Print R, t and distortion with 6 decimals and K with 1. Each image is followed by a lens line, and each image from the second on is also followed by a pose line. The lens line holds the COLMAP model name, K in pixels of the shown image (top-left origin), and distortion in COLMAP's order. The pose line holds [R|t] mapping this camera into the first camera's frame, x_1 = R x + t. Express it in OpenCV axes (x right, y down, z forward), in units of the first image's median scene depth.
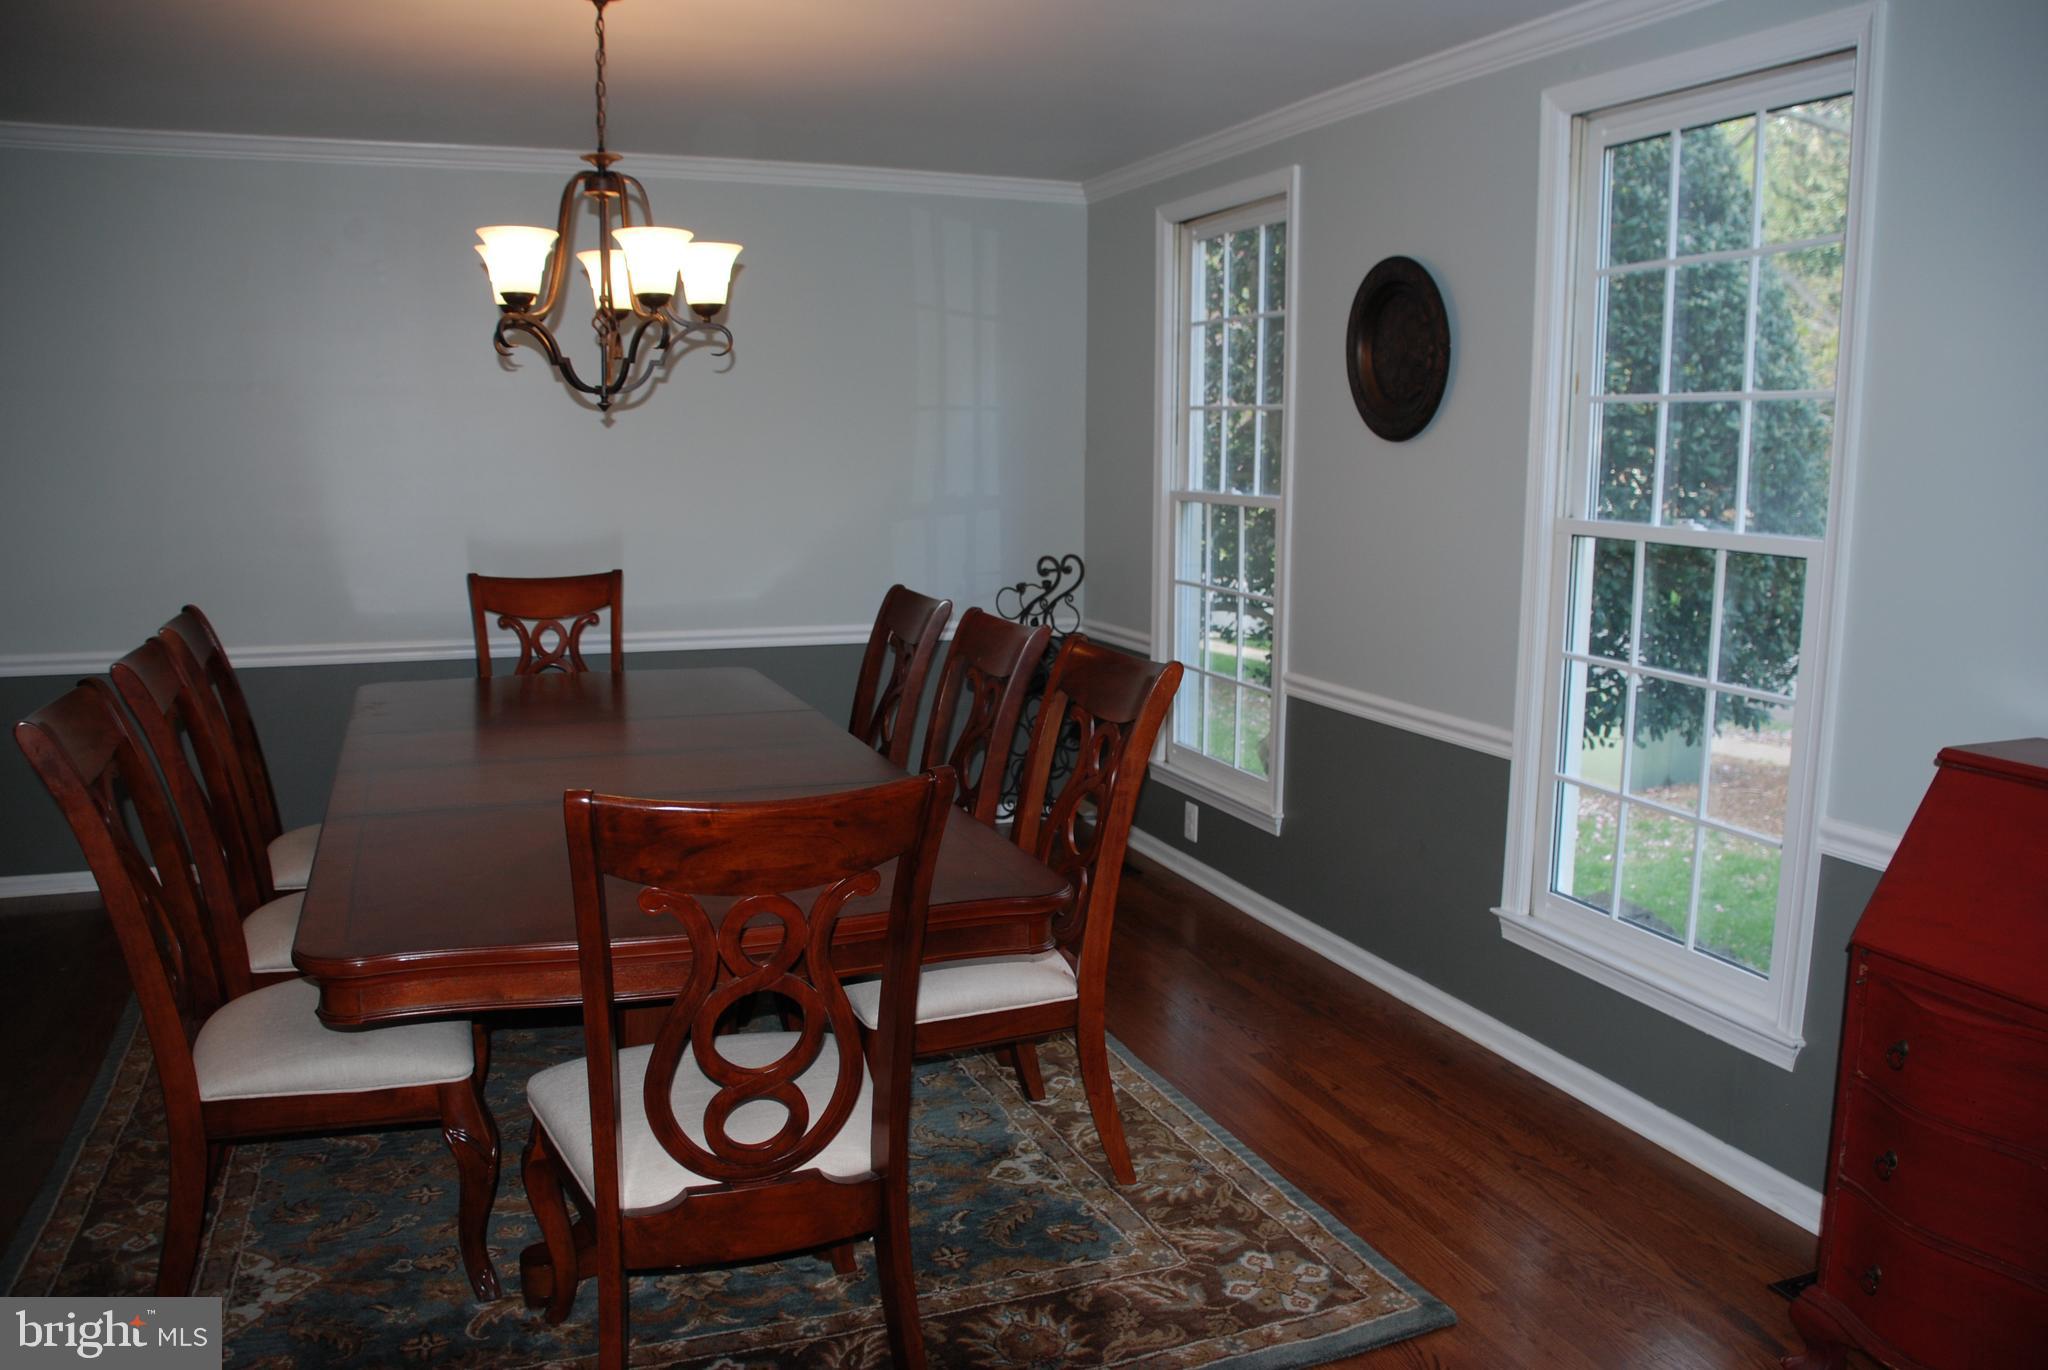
lens RADIAL K [[1590.4, 0, 1024.0], [0, 1590.4, 685.0], [0, 0, 1]] dist [-0.139607, 0.081212]
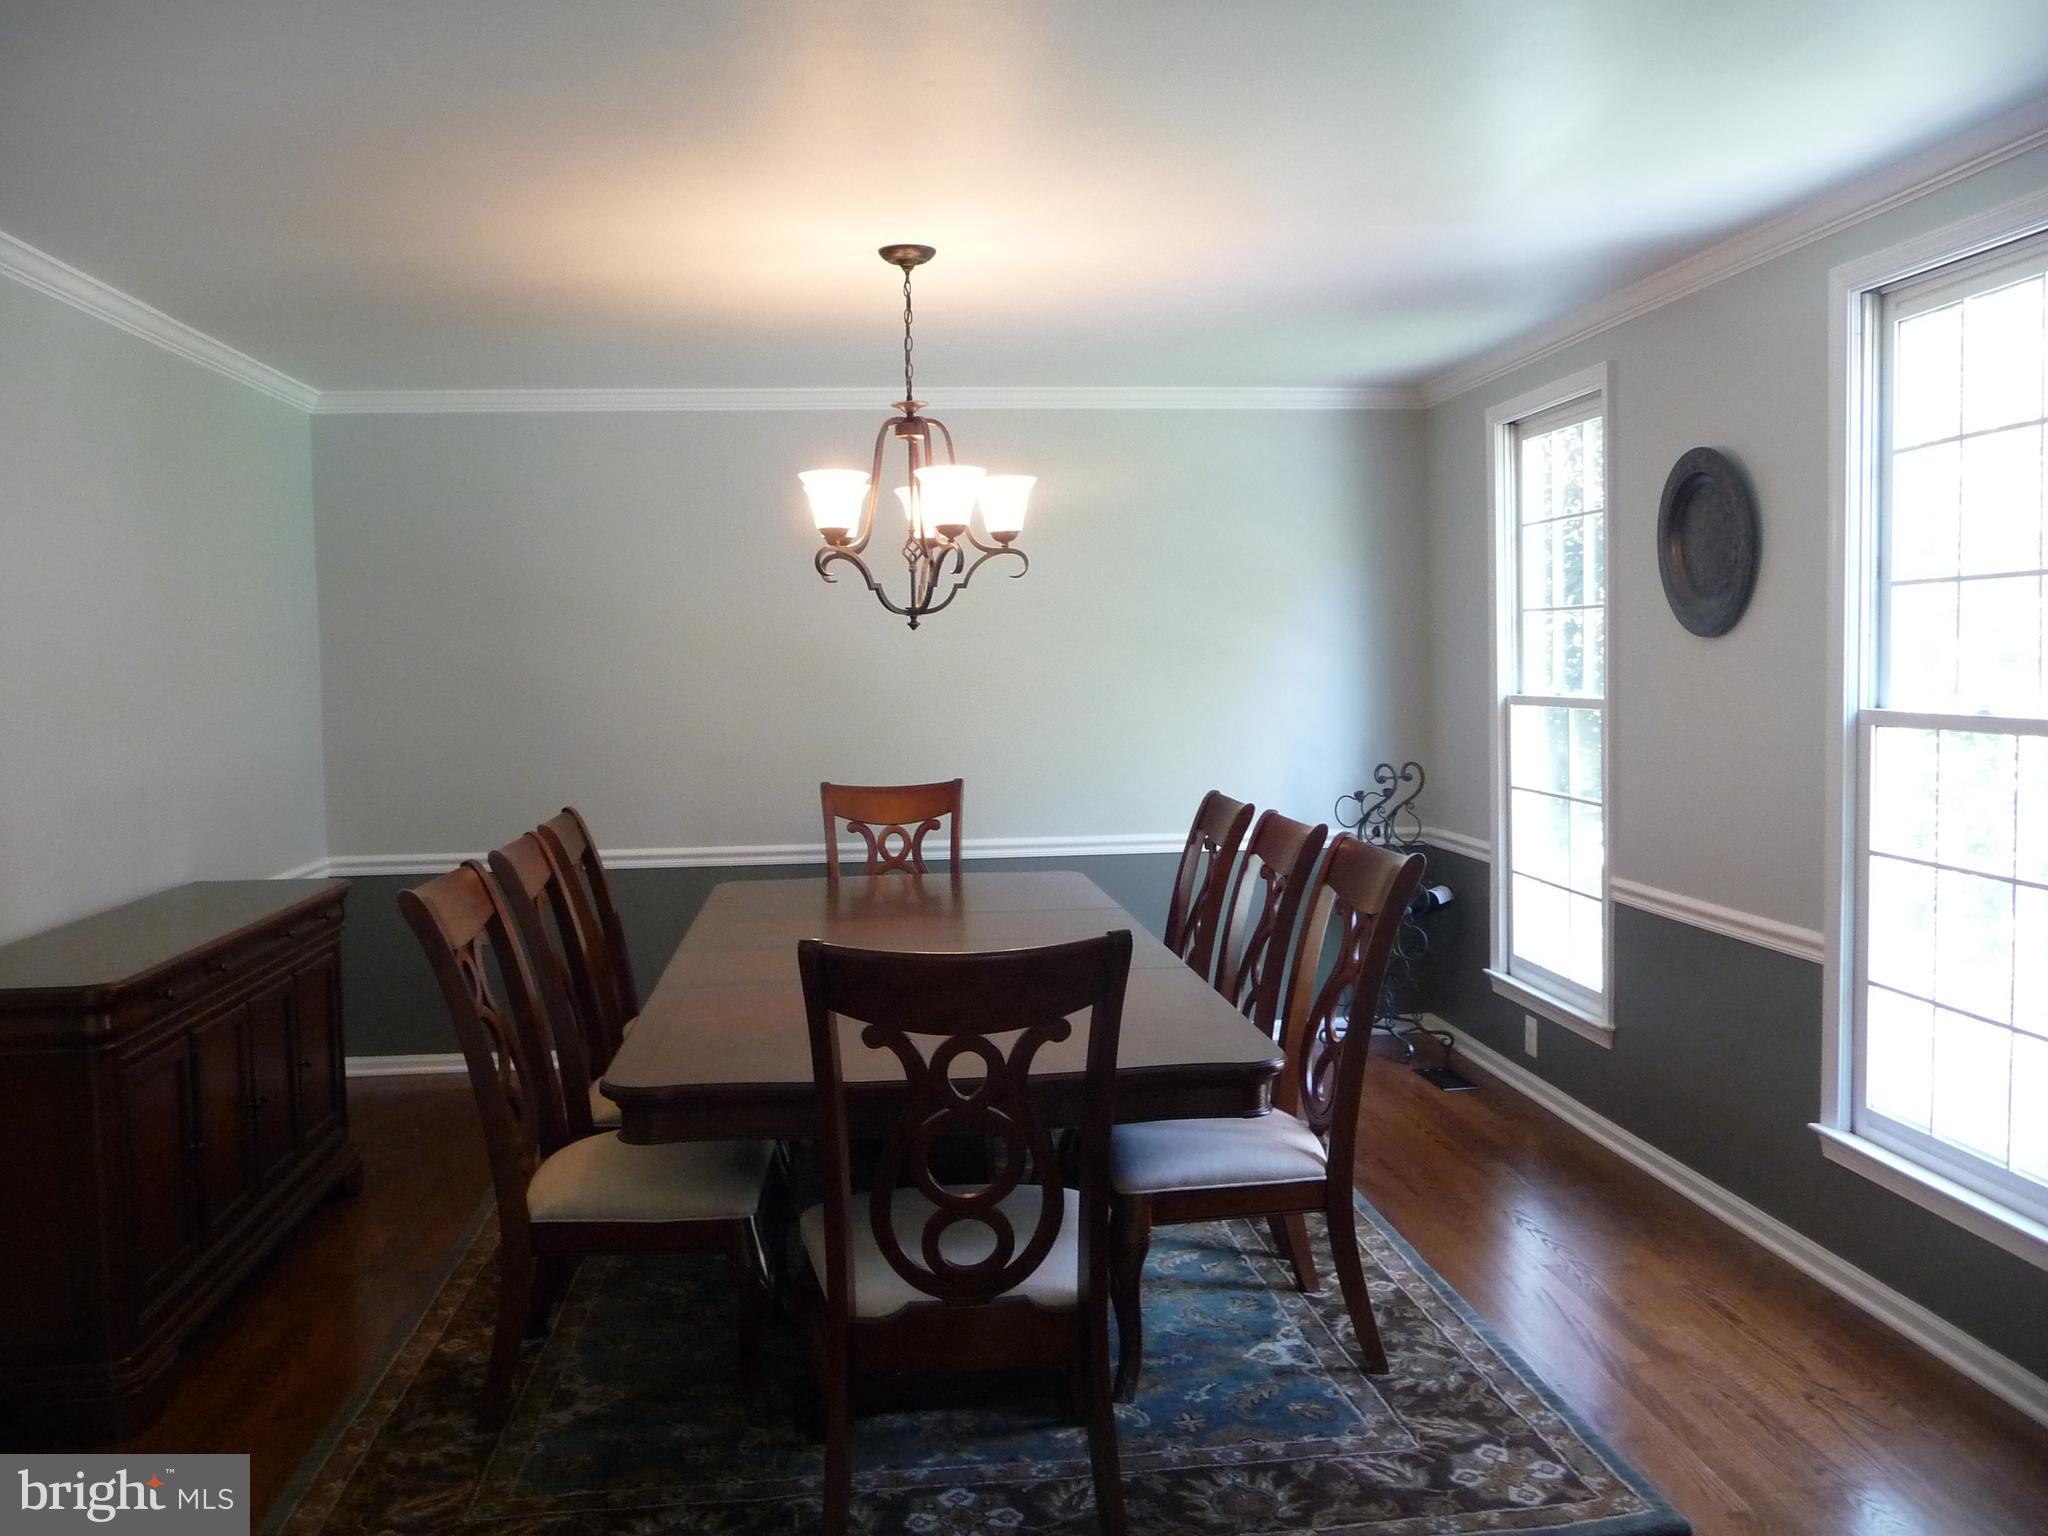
lens RADIAL K [[1708.3, 0, 1024.0], [0, 1708.3, 768.0], [0, 0, 1]] dist [-0.027120, 0.004116]
pose [[0.963885, -0.011042, -0.266090, 0.142659], [-0.012194, 0.996262, -0.085514, 0.027274], [0.266040, 0.085671, 0.960147, -0.146547]]
